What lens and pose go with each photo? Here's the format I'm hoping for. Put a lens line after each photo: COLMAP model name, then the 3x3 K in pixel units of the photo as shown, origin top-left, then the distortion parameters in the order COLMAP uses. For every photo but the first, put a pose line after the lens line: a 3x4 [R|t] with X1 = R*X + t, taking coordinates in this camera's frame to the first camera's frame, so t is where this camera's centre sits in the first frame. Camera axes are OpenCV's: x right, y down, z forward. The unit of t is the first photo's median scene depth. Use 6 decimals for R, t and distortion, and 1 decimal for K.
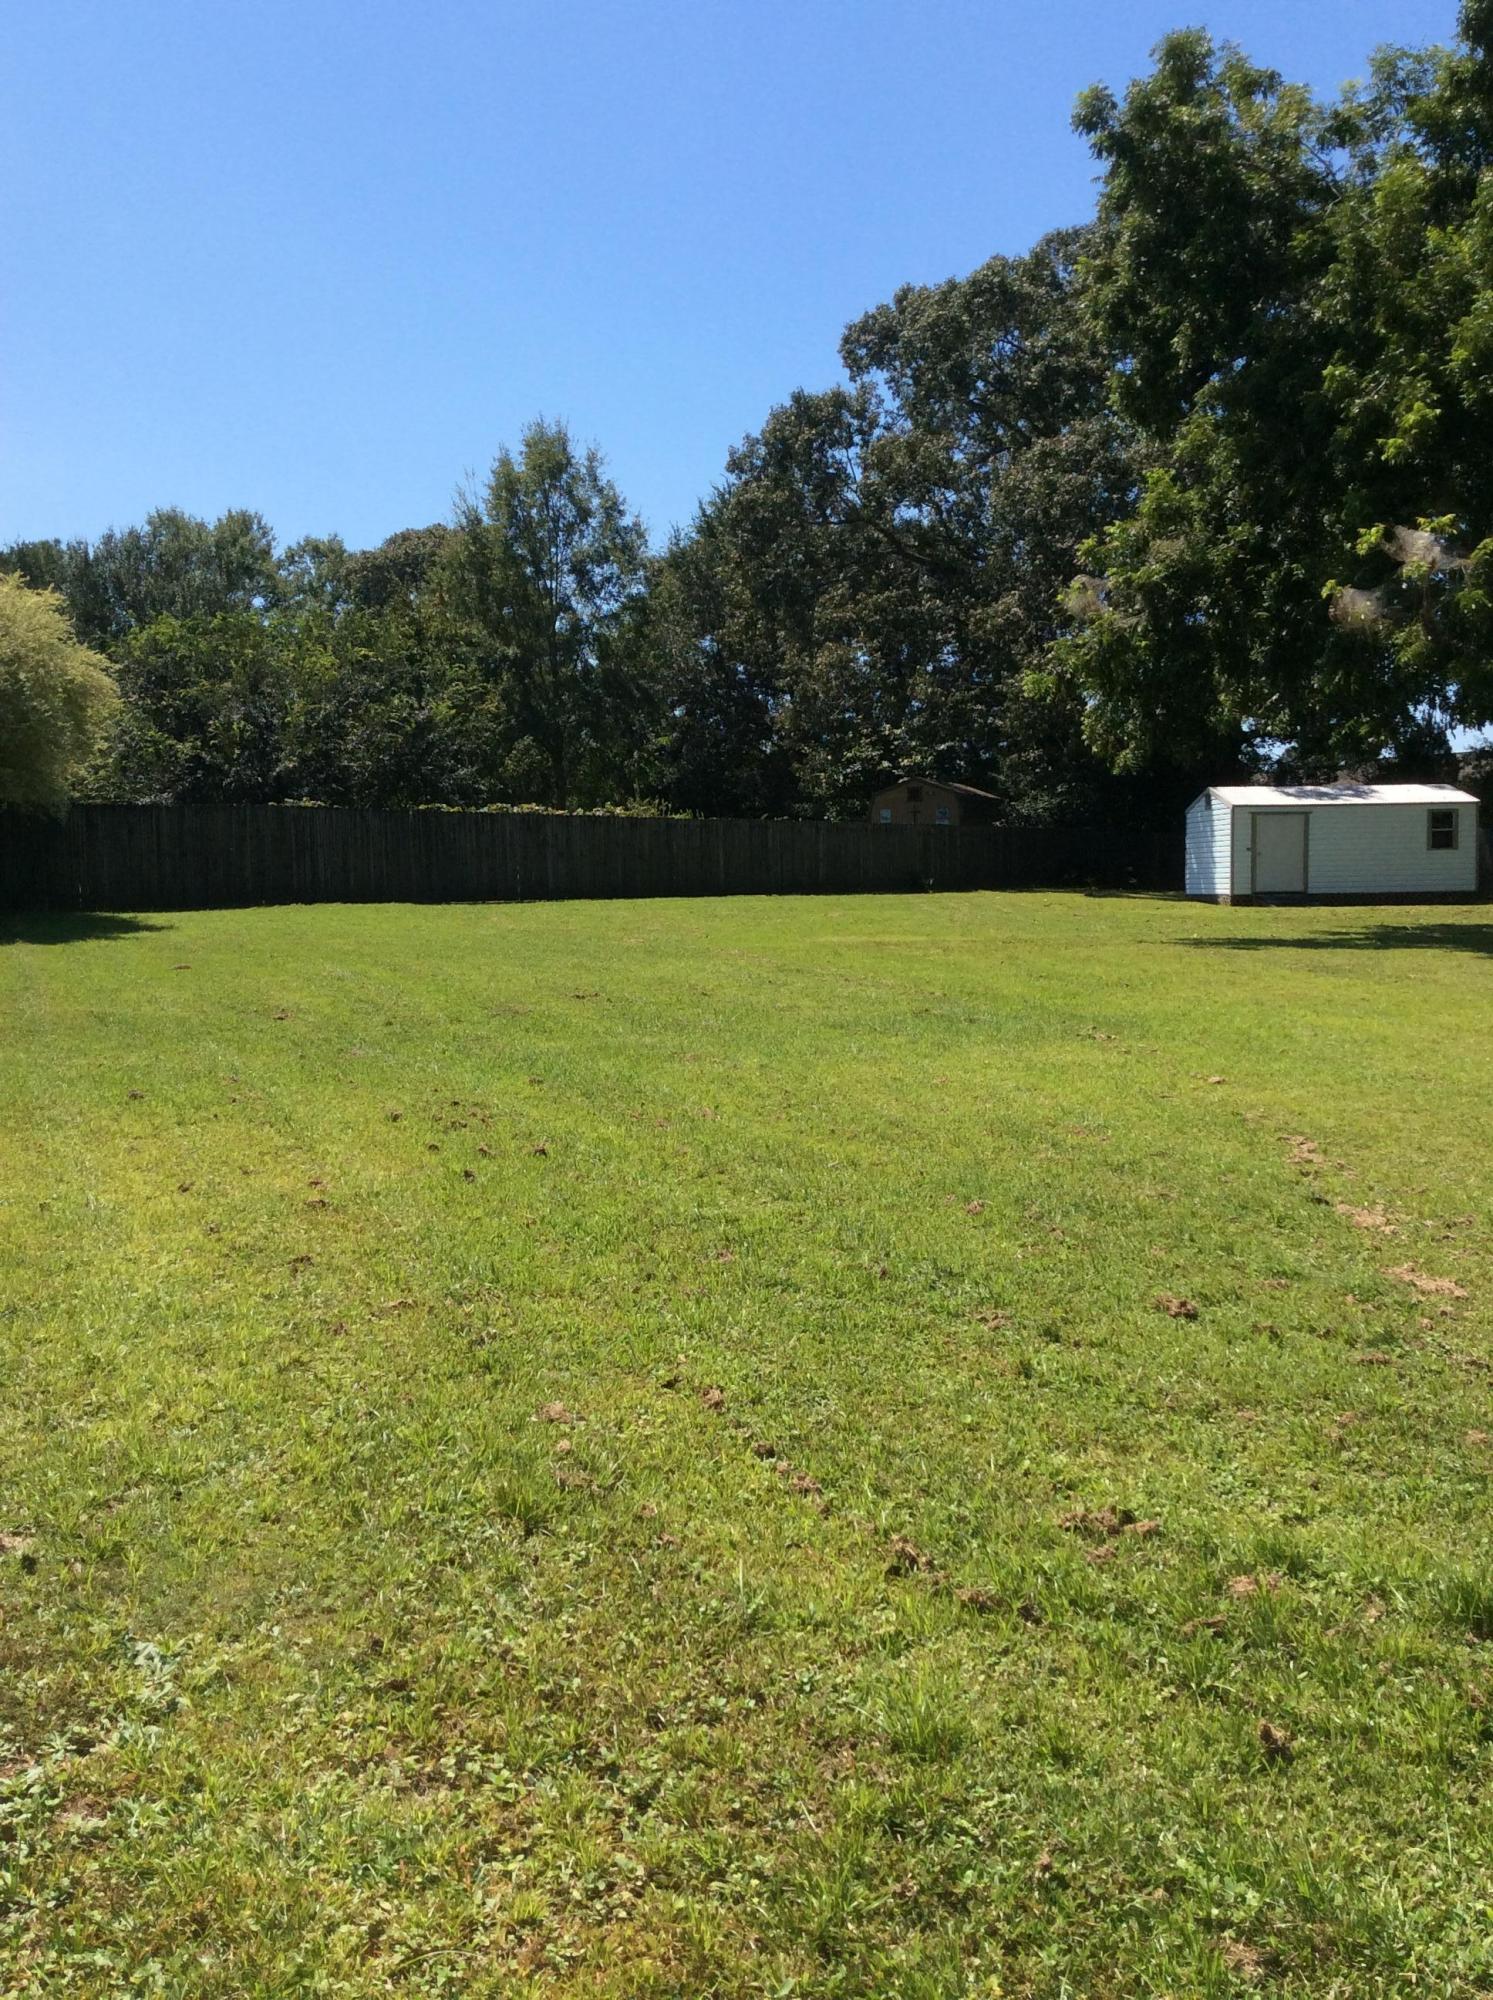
lens RADIAL K [[1847.2, 0, 739.3], [0, 1847.2, 1016.7], [0, 0, 1]] dist [0.146181, -0.332442]
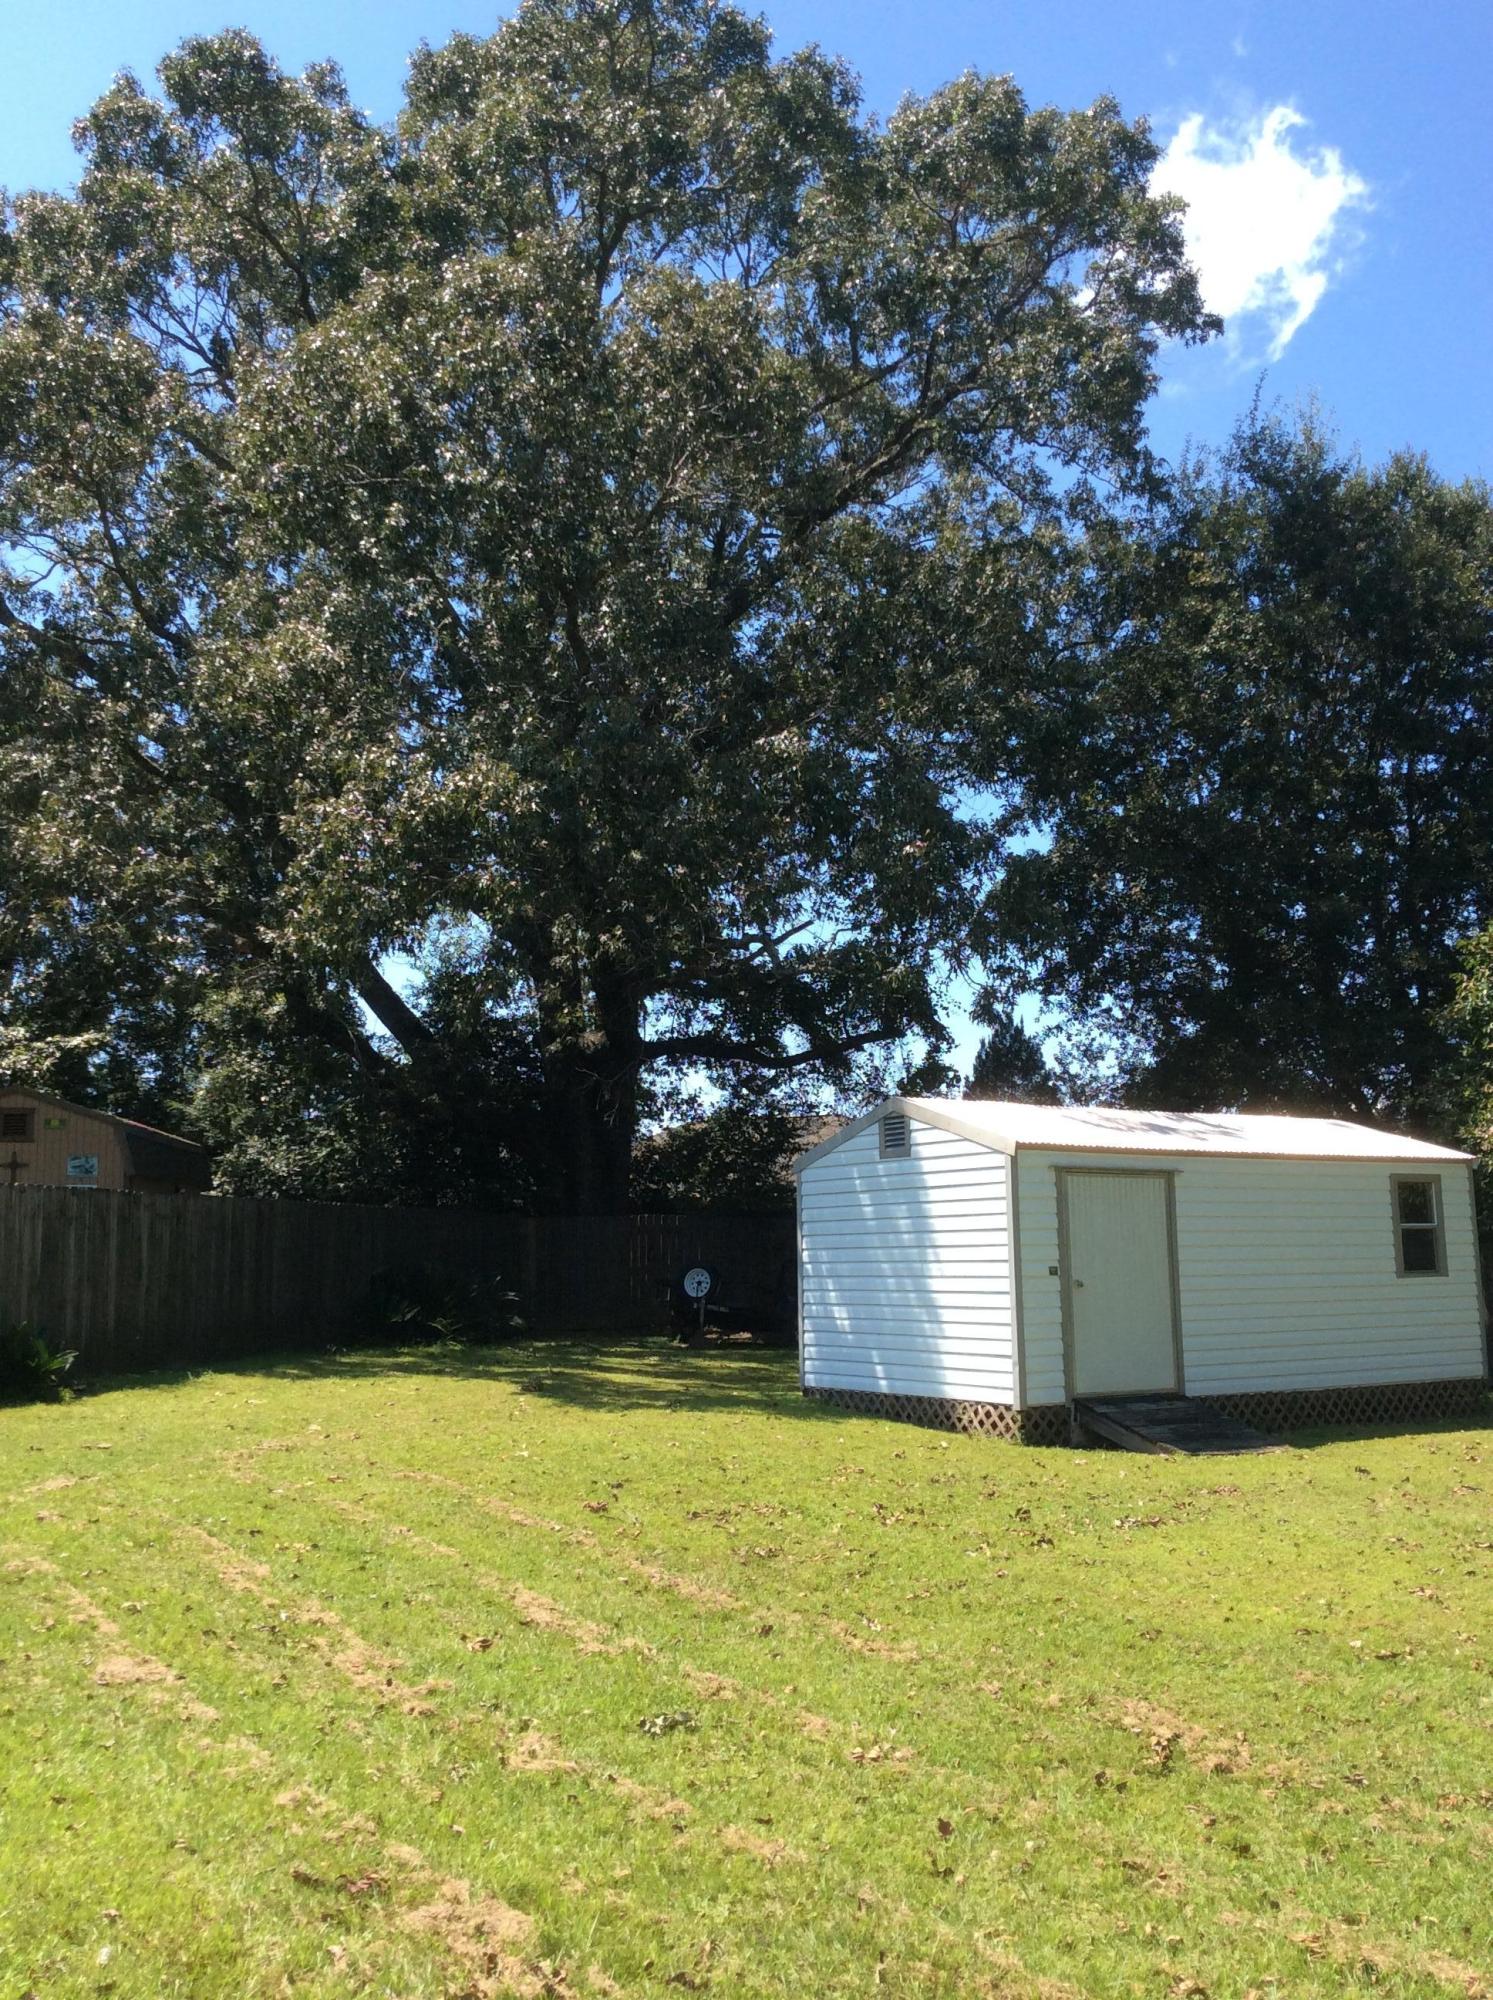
lens RADIAL K [[1847.2, 0, 739.3], [0, 1847.2, 1016.7], [0, 0, 1]] dist [0.146181, -0.332442]
pose [[0.886109, 0.063743, 0.459072, 0.052234], [0.030343, 0.980394, -0.194698, -0.062573], [-0.462482, 0.186453, 0.866802, 0.633853]]
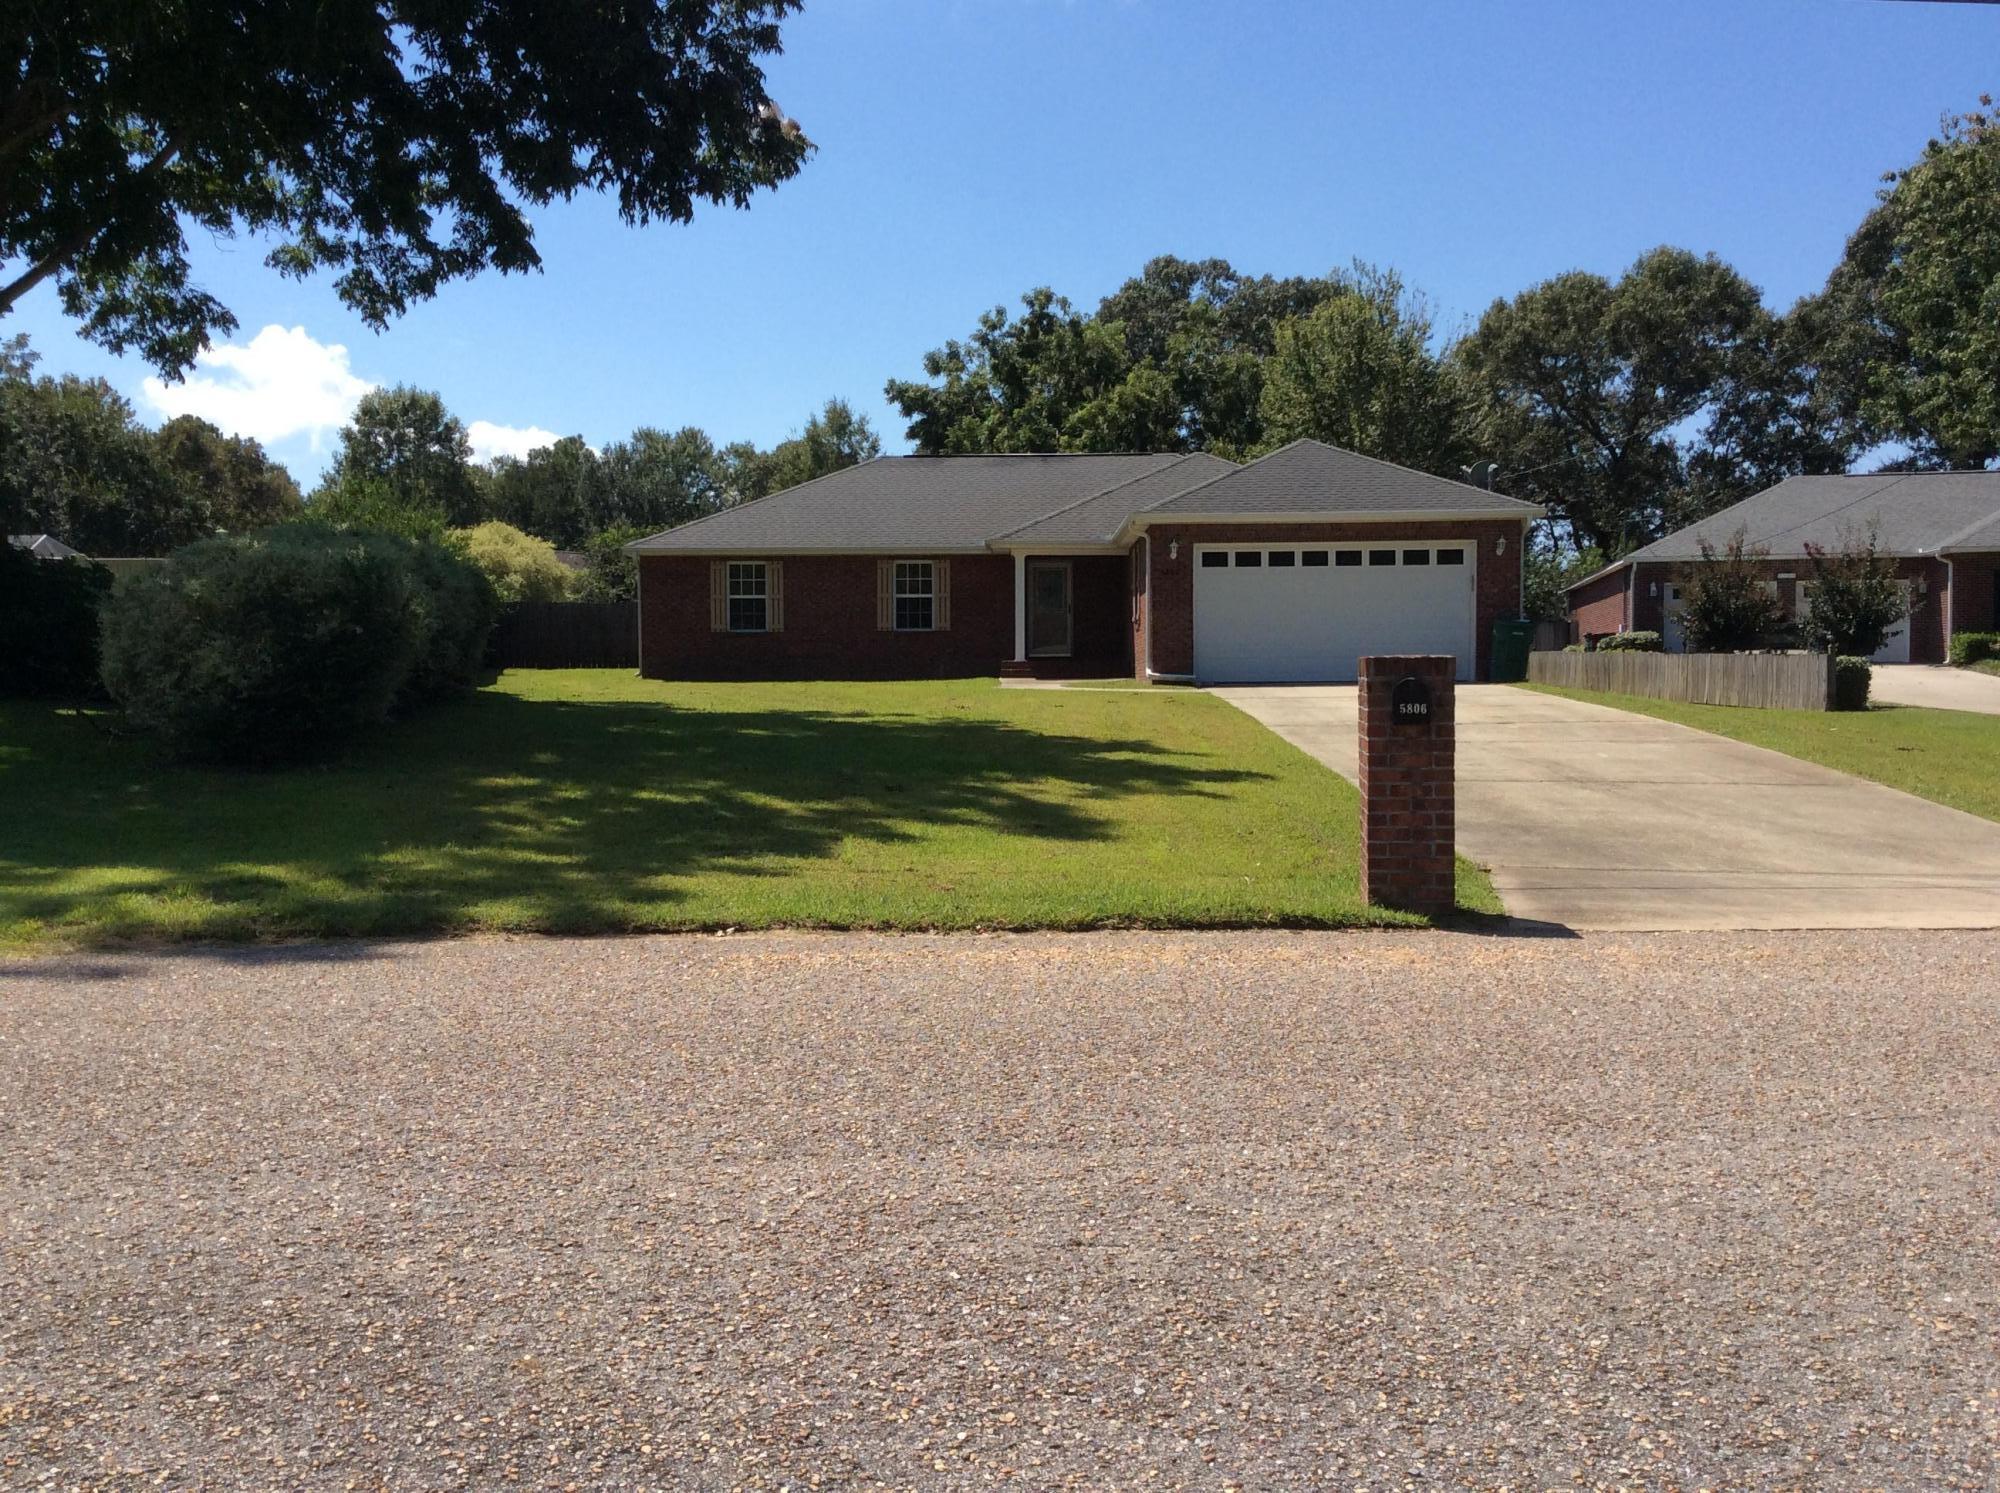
lens RADIAL K [[1847.2, 0, 1000.0], [0, 1847.2, 746.5], [0, 0, 1]] dist [0.146181, -0.332442]
pose [[0.990211, 0.011638, -0.139089, 0.397009], [-0.016676, 0.999244, -0.035114, 0.090538], [0.138575, 0.037089, 0.989657, -0.940084]]
